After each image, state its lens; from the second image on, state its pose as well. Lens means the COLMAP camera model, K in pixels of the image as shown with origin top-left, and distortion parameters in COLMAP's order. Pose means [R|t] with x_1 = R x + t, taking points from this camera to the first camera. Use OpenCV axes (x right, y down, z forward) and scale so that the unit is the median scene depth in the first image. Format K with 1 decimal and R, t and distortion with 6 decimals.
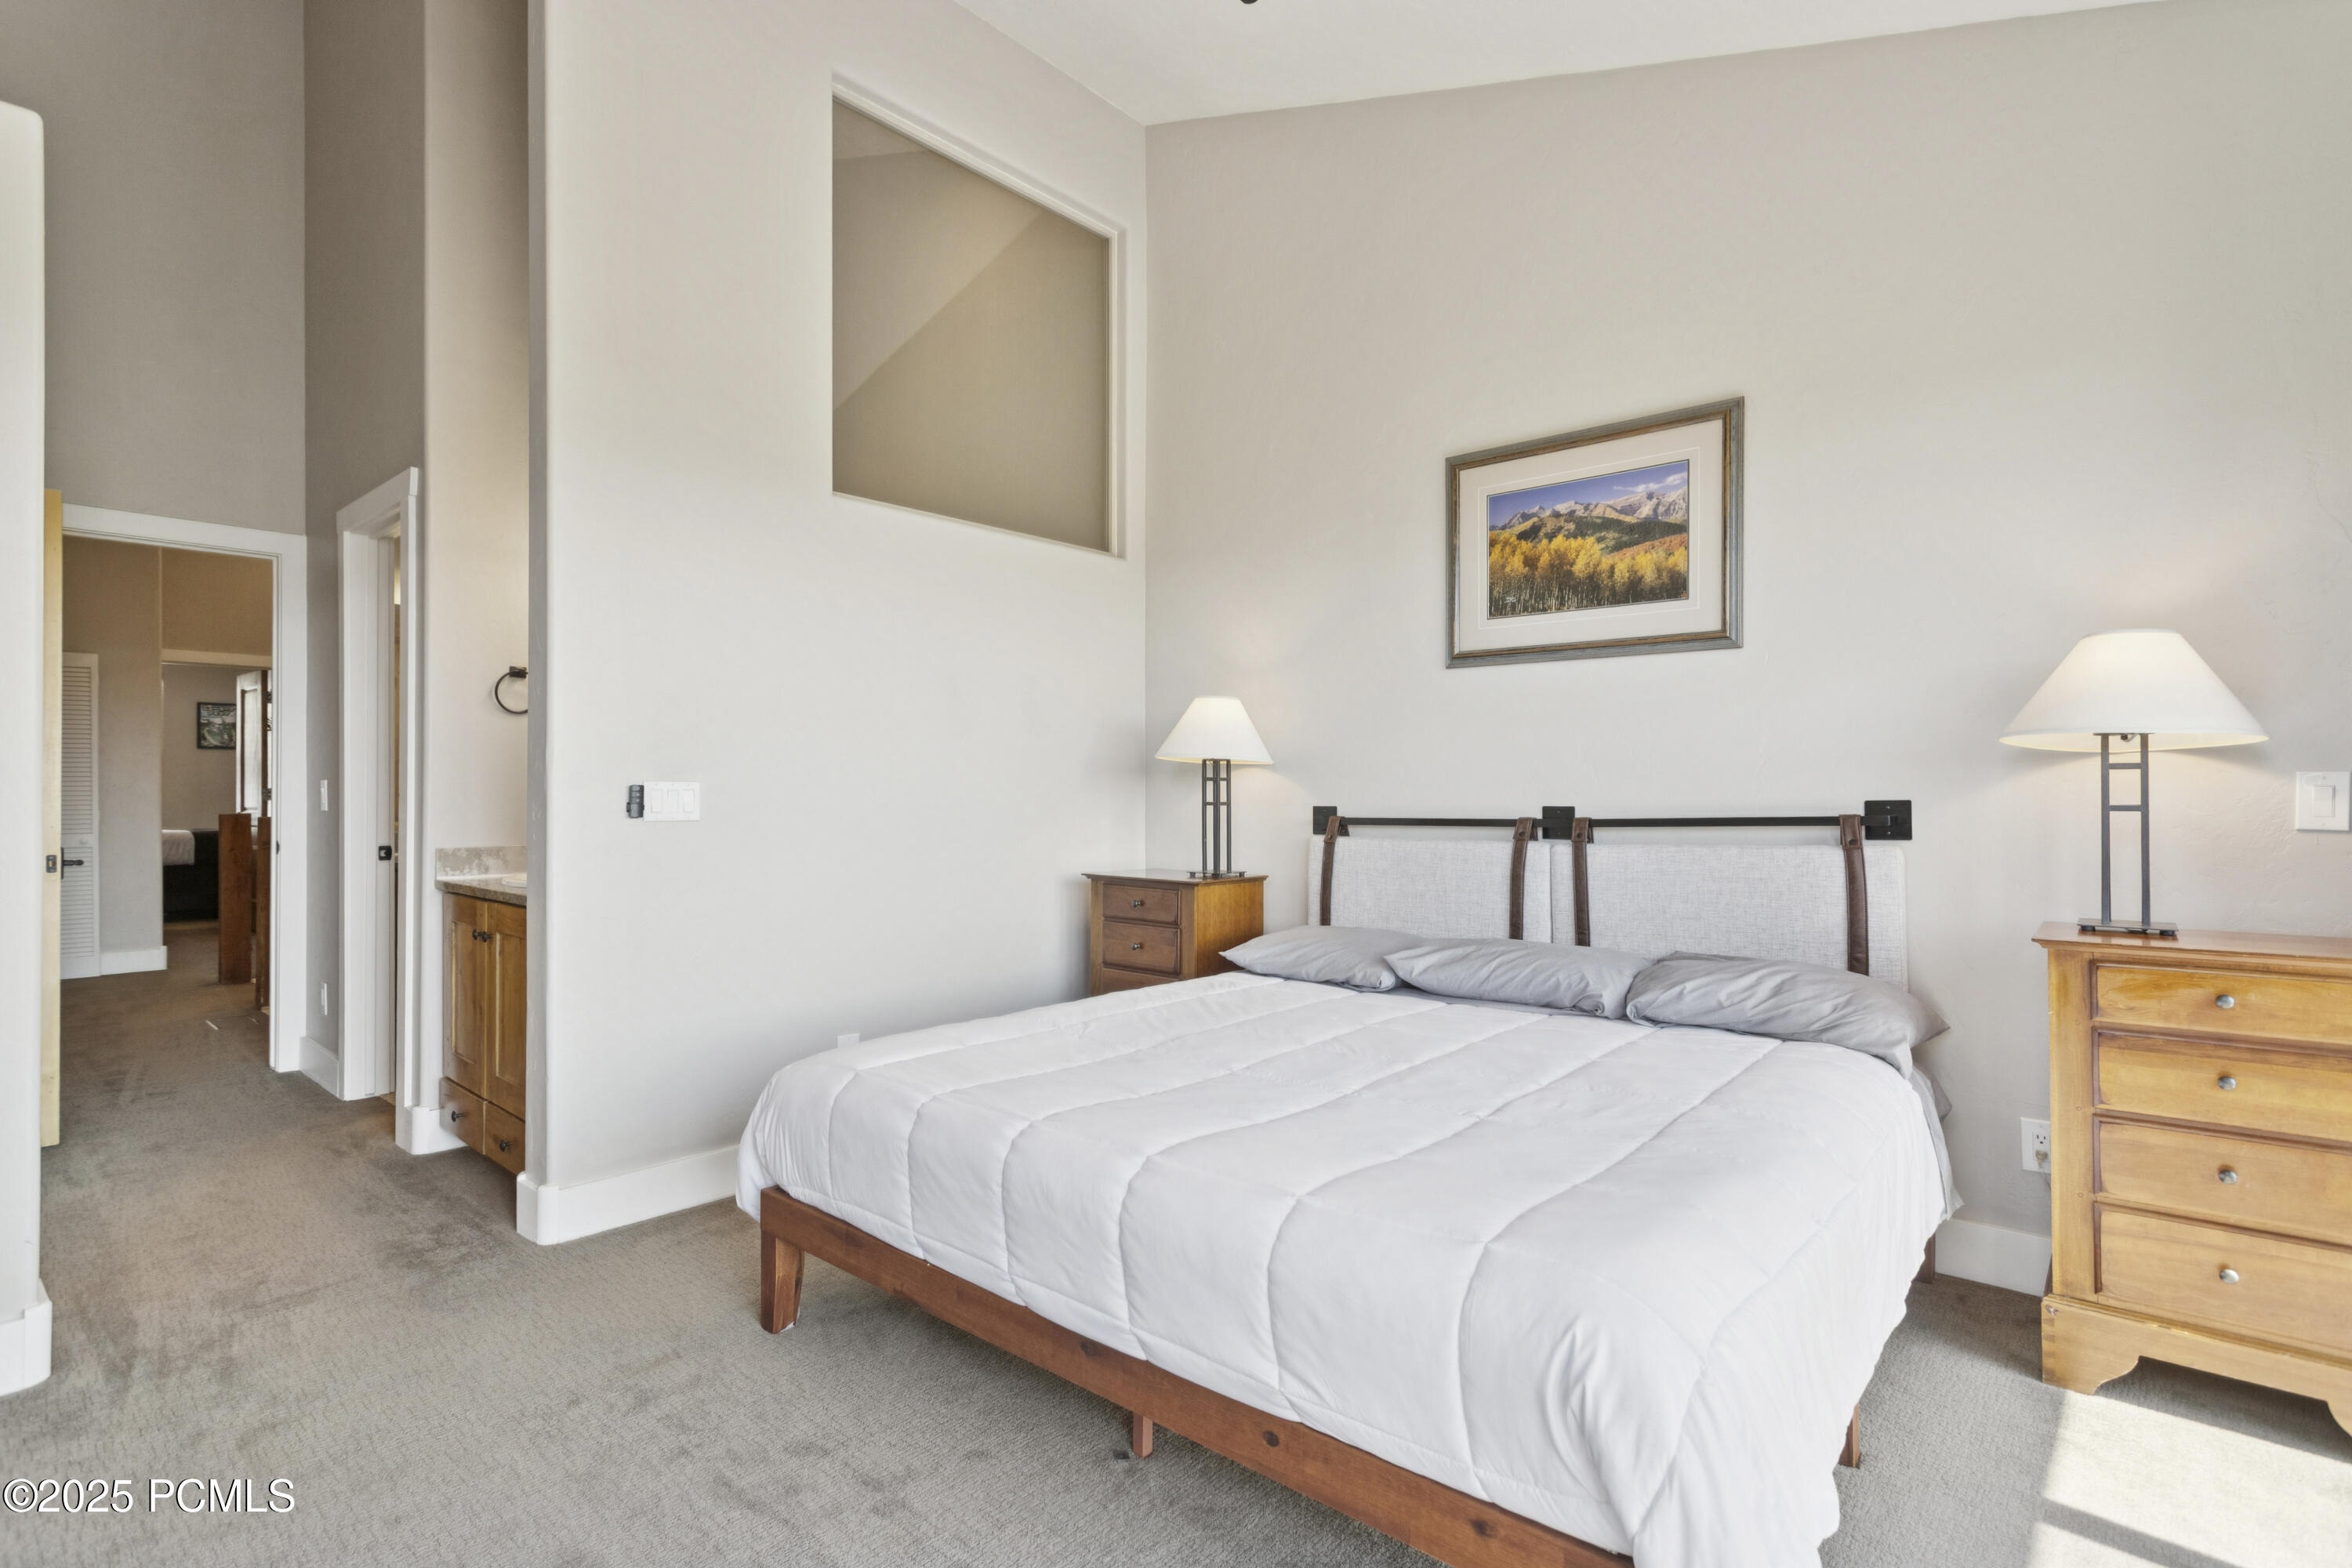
lens RADIAL K [[1126.3, 0, 1180.1], [0, 1126.3, 781.6], [0, 0, 1]] dist [0.000352, 0.004083]
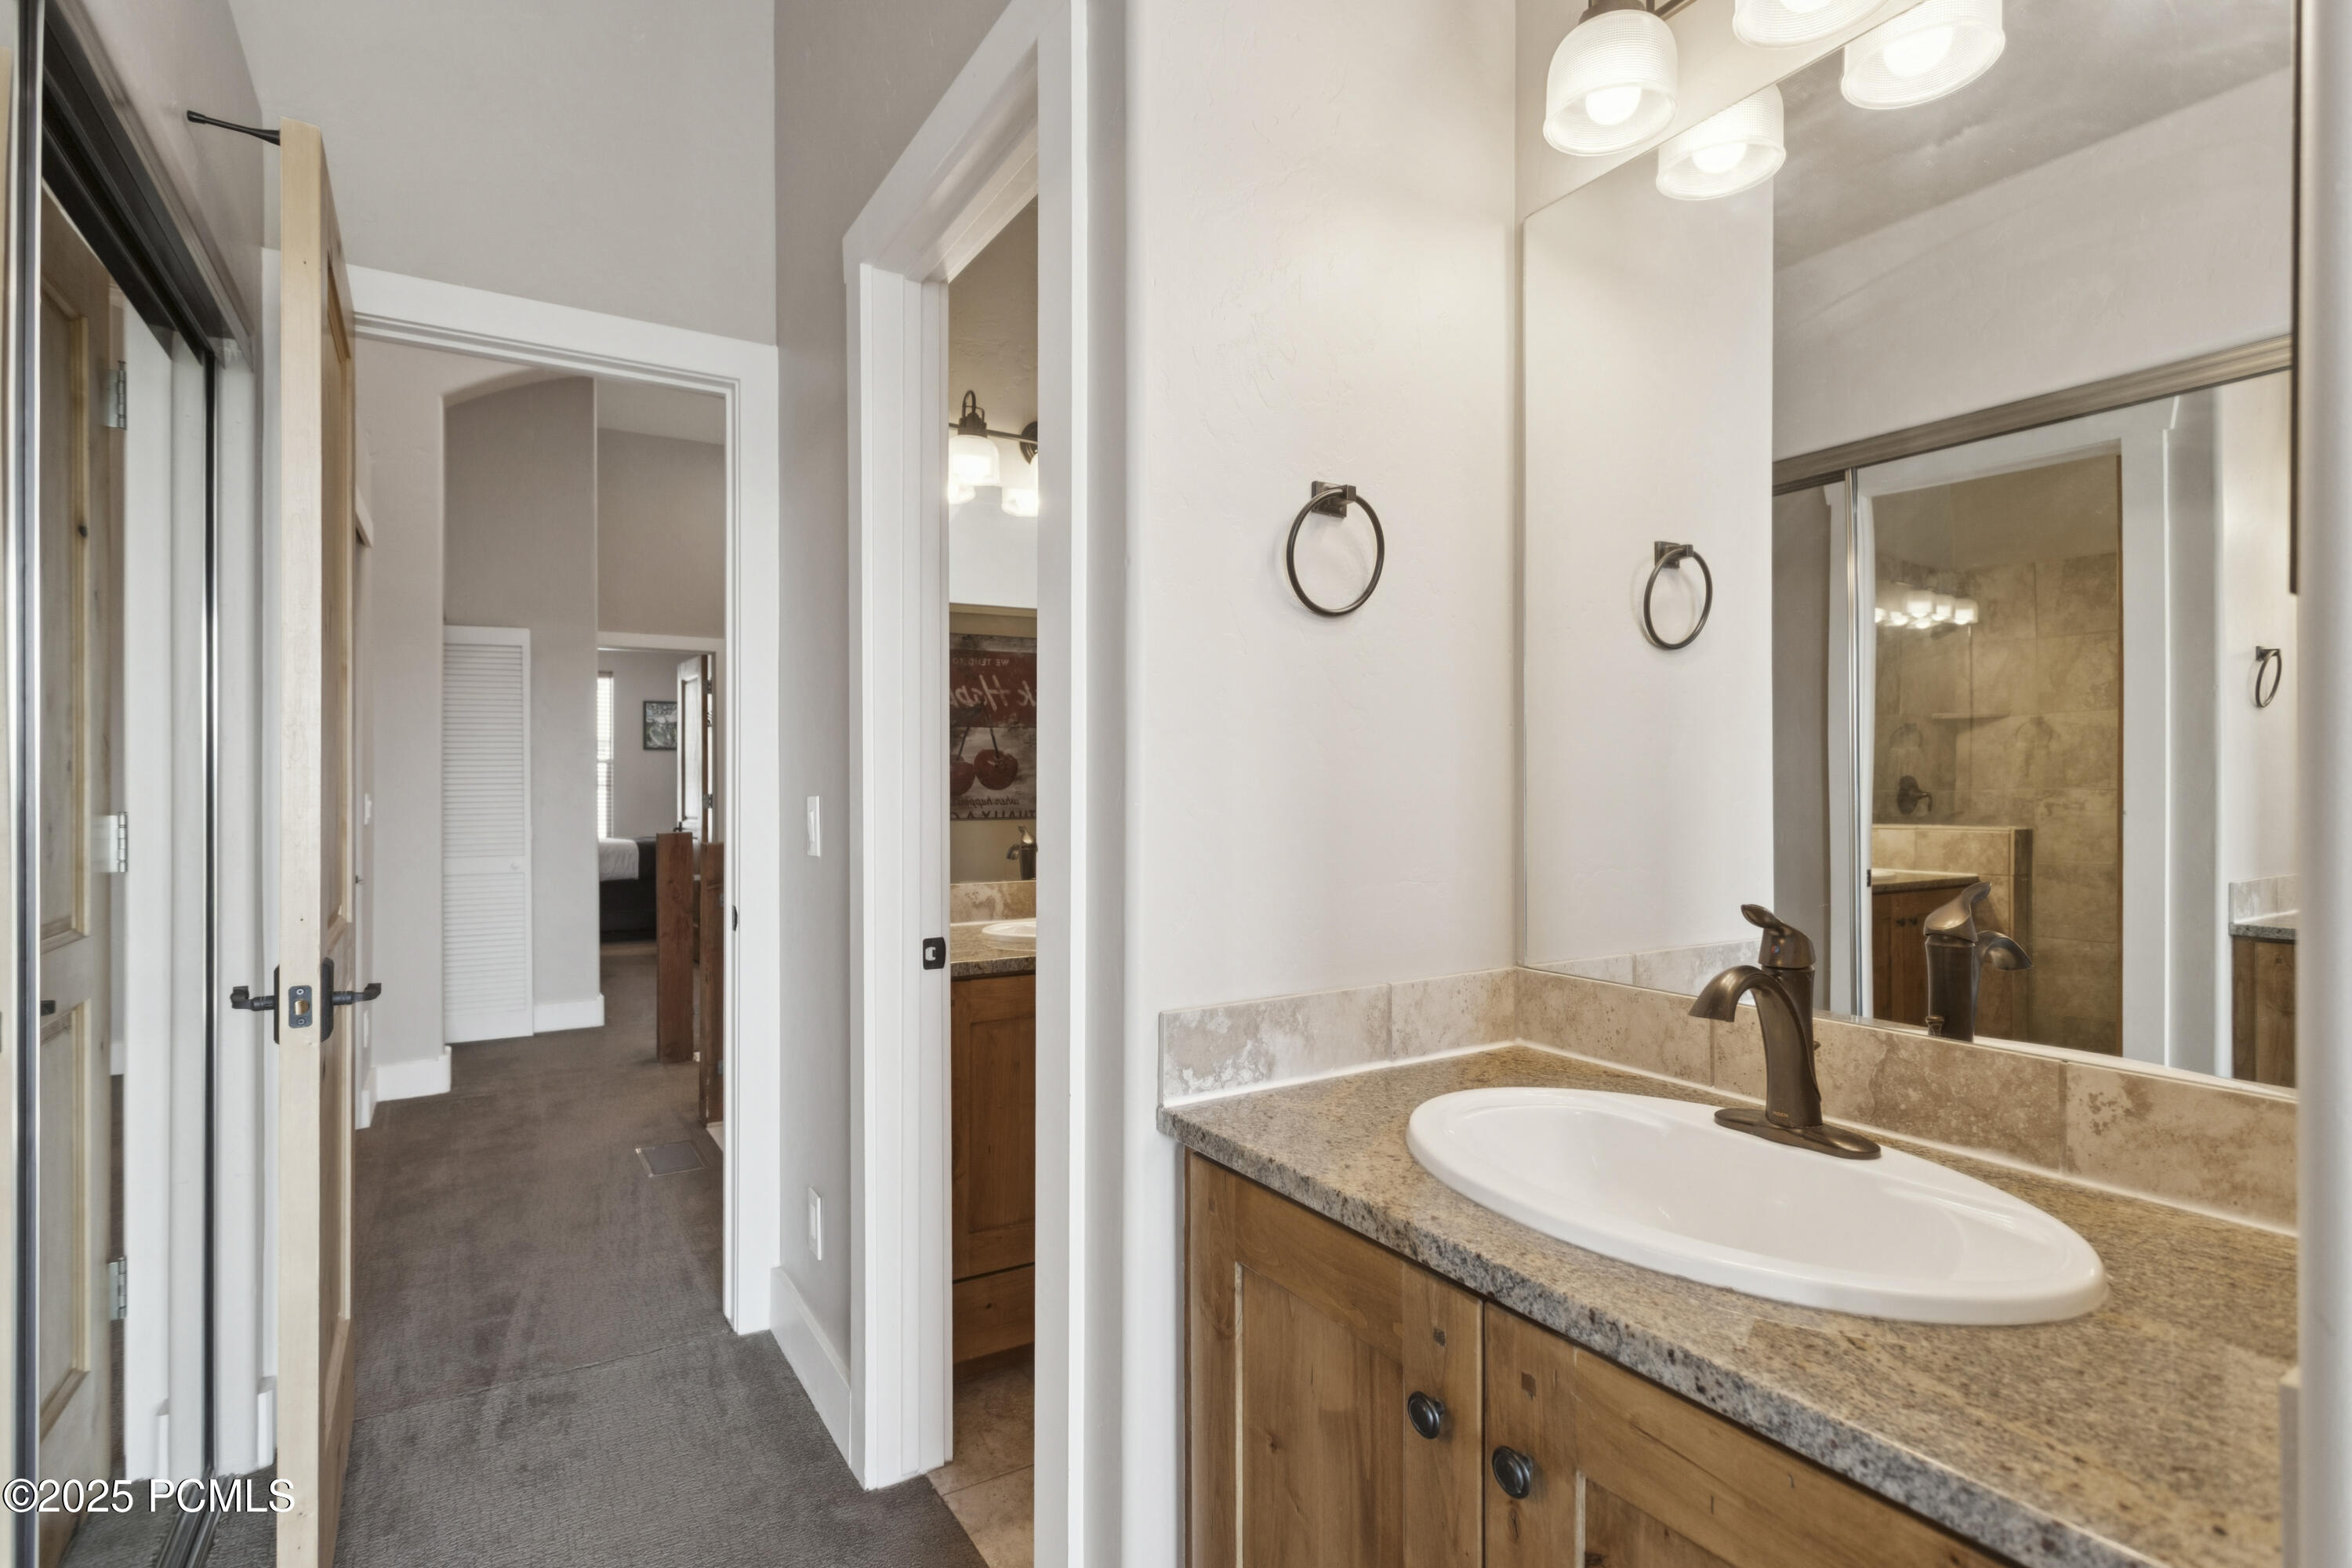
lens RADIAL K [[1157.5, 0, 1197.0], [0, 1157.5, 794.4], [0, 0, 1]] dist [-0.004867, -0.001523]
pose [[0.962223, 0.005142, -0.272214, -0.285426], [-0.002654, 0.999951, 0.009507, -0.004448], [0.272249, -0.008426, 0.962190, 0.345433]]
